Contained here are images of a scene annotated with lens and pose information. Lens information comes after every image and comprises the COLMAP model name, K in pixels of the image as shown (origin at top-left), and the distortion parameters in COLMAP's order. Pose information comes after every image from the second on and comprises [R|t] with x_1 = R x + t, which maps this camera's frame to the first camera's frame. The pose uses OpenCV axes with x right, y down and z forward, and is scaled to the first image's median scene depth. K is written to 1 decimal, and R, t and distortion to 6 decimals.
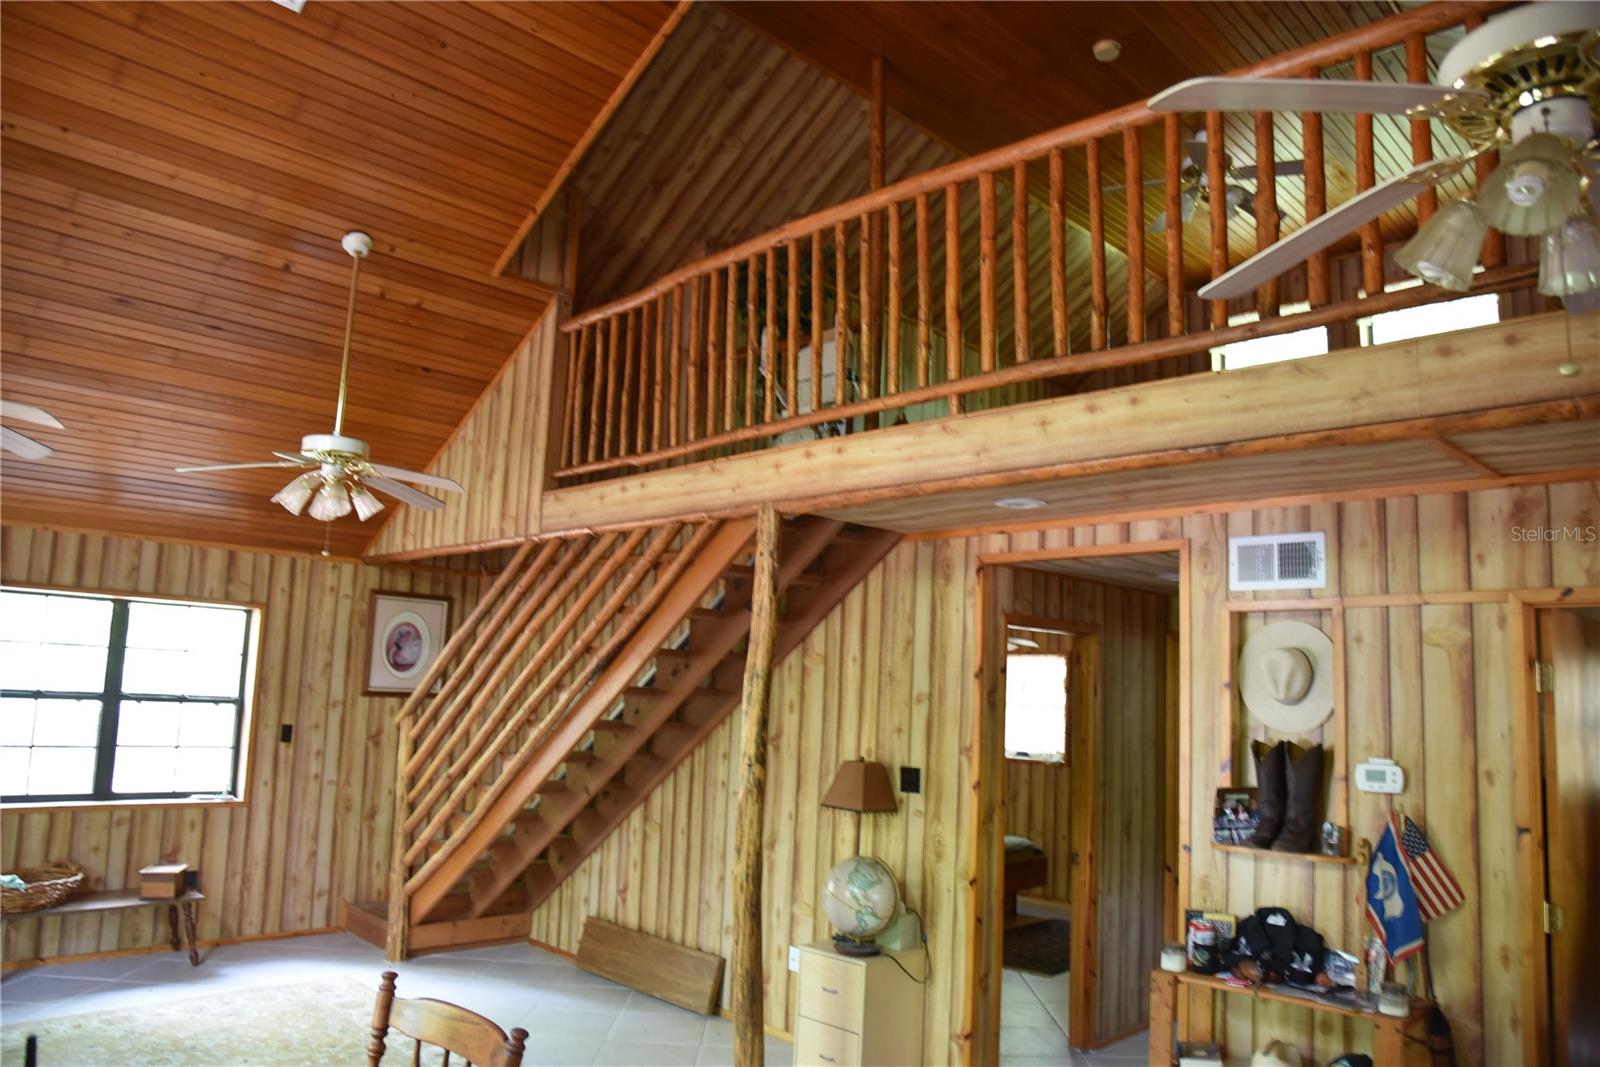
lens RADIAL K [[1100.0, 0, 800.0], [0, 1100.0, 545.4], [0, 0, 1]] dist [-0.107029, 0.060906]
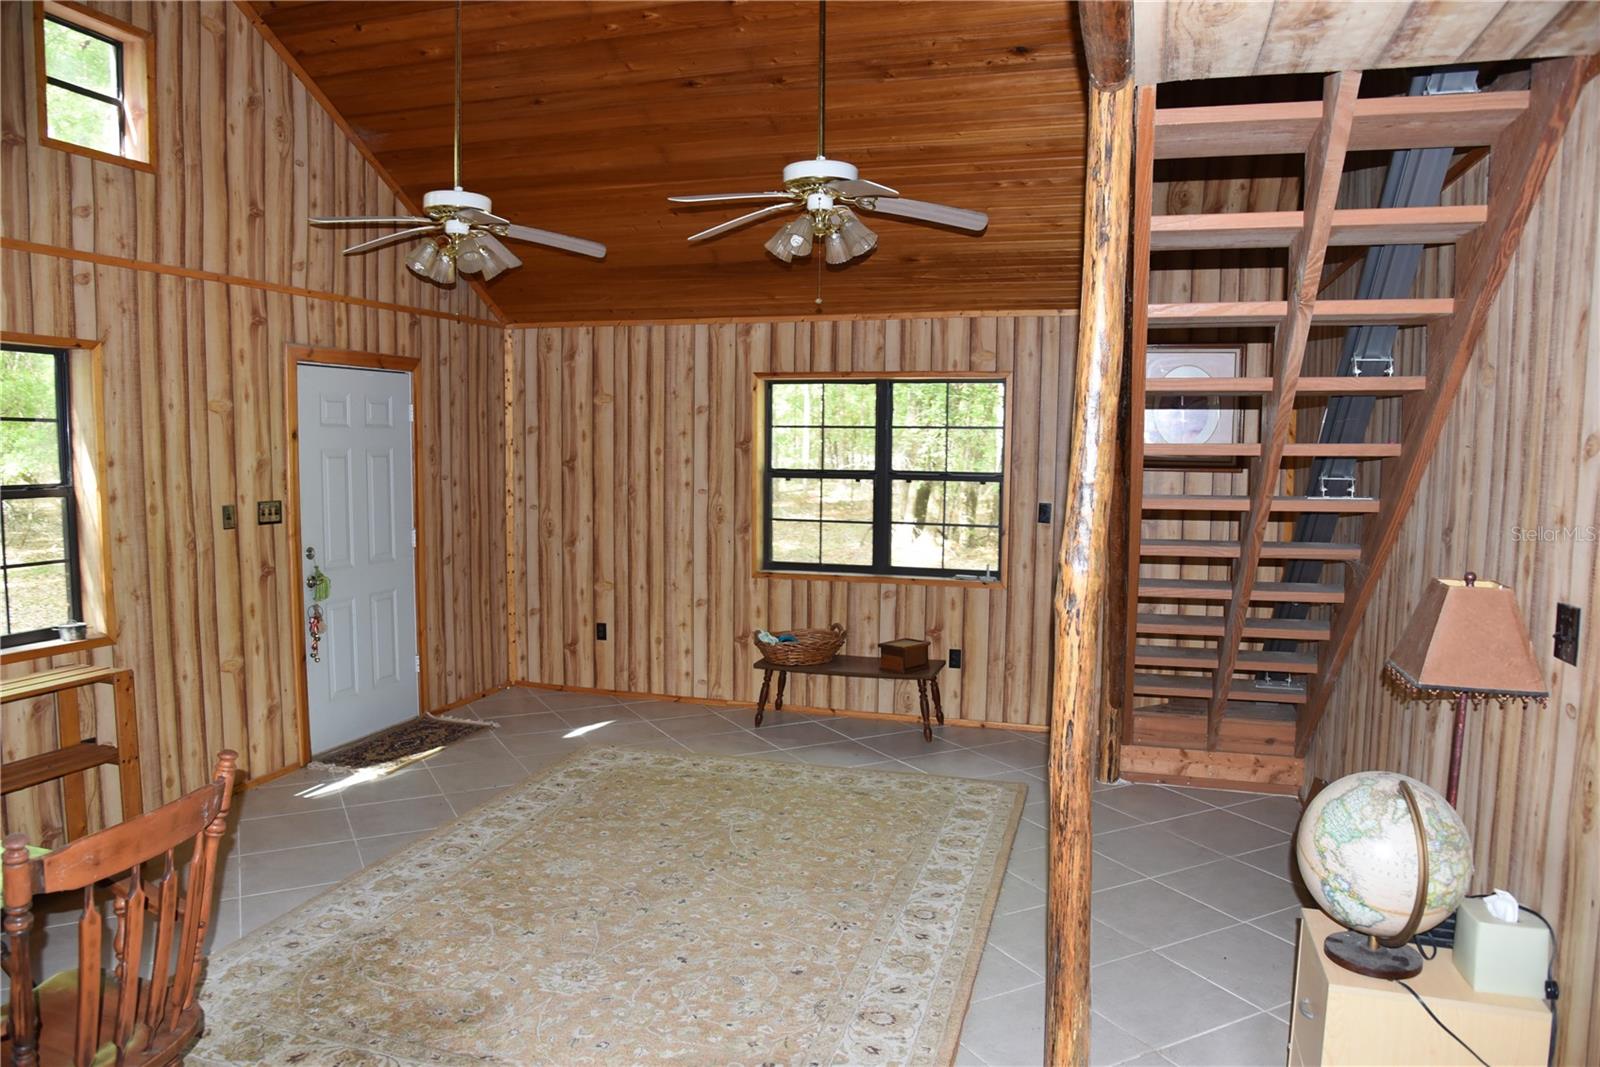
lens RADIAL K [[1100.0, 0, 788.0], [0, 1100.0, 544.8], [0, 0, 1]] dist [-0.107029, 0.060906]
pose [[0.458790, 0.047988, -0.887248, 0.311086], [0.124585, 0.985202, 0.117708, 0.084955], [0.879767, -0.164542, 0.446022, 0.508366]]
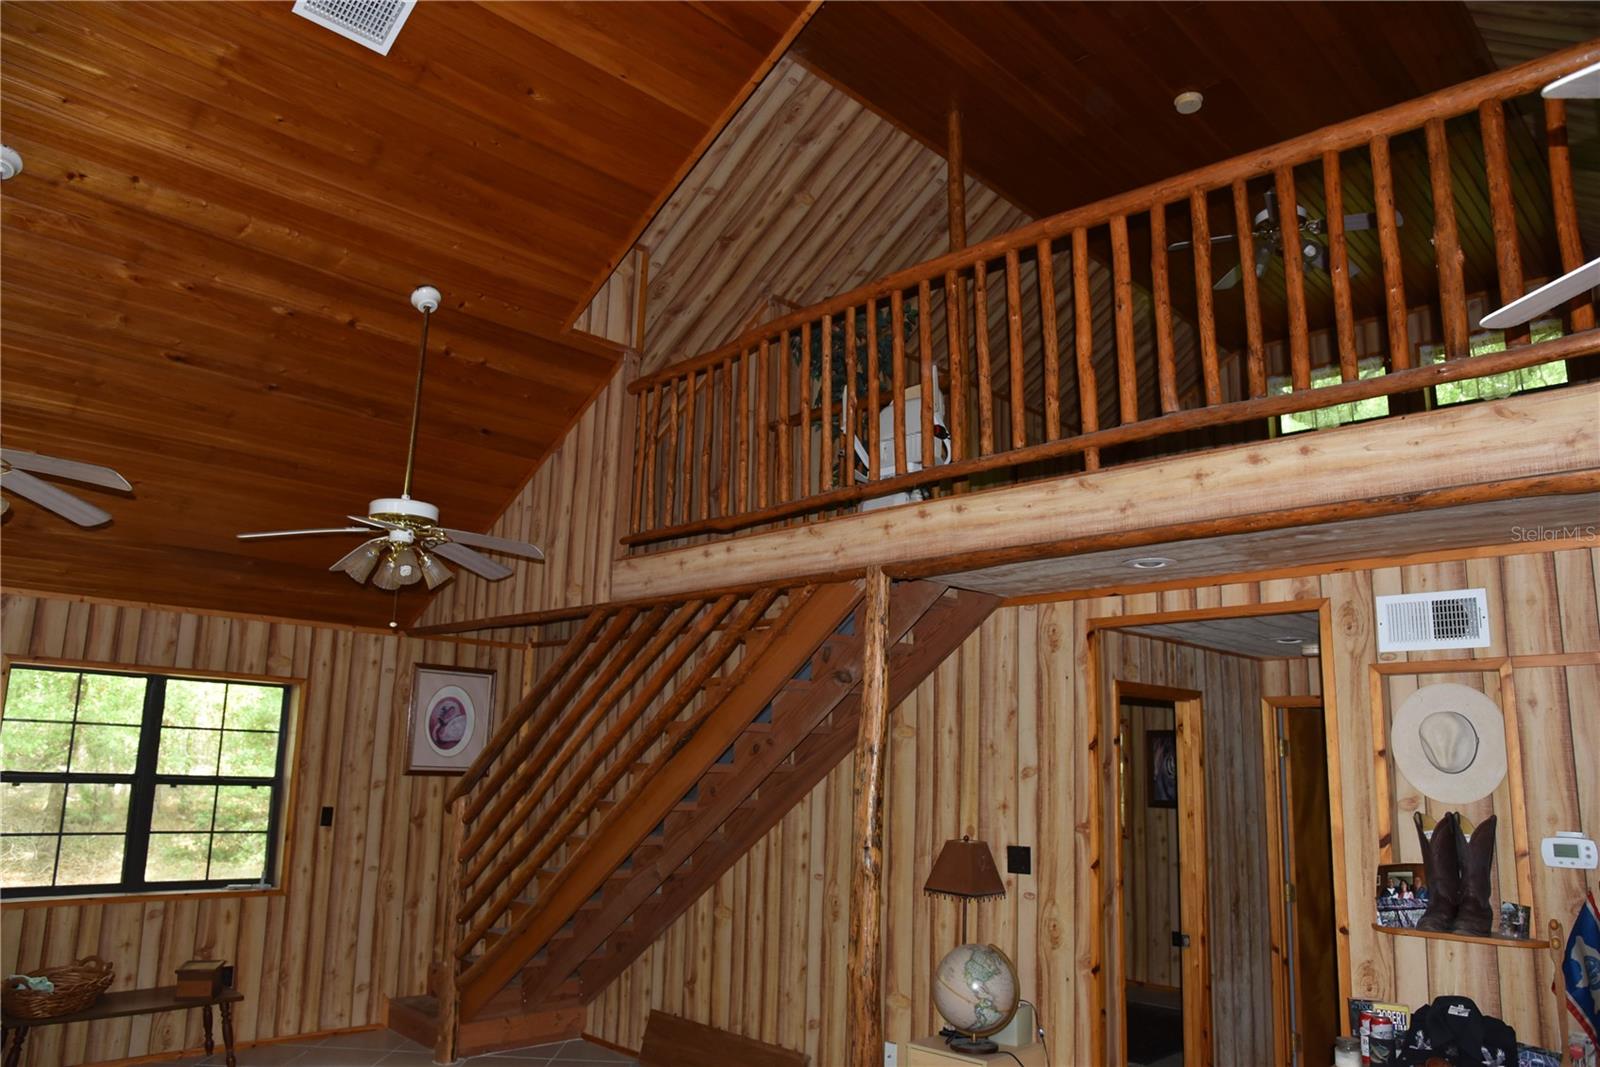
lens RADIAL K [[1100.0, 0, 798.4], [0, 1100.0, 543.1], [0, 0, 1]] dist [-0.107029, 0.060906]
pose [[0.999928, -0.010609, 0.005682, -0.085563], [0.010957, 0.997809, -0.065246, 0.001779], [-0.004977, 0.065304, 0.997853, 0.051202]]
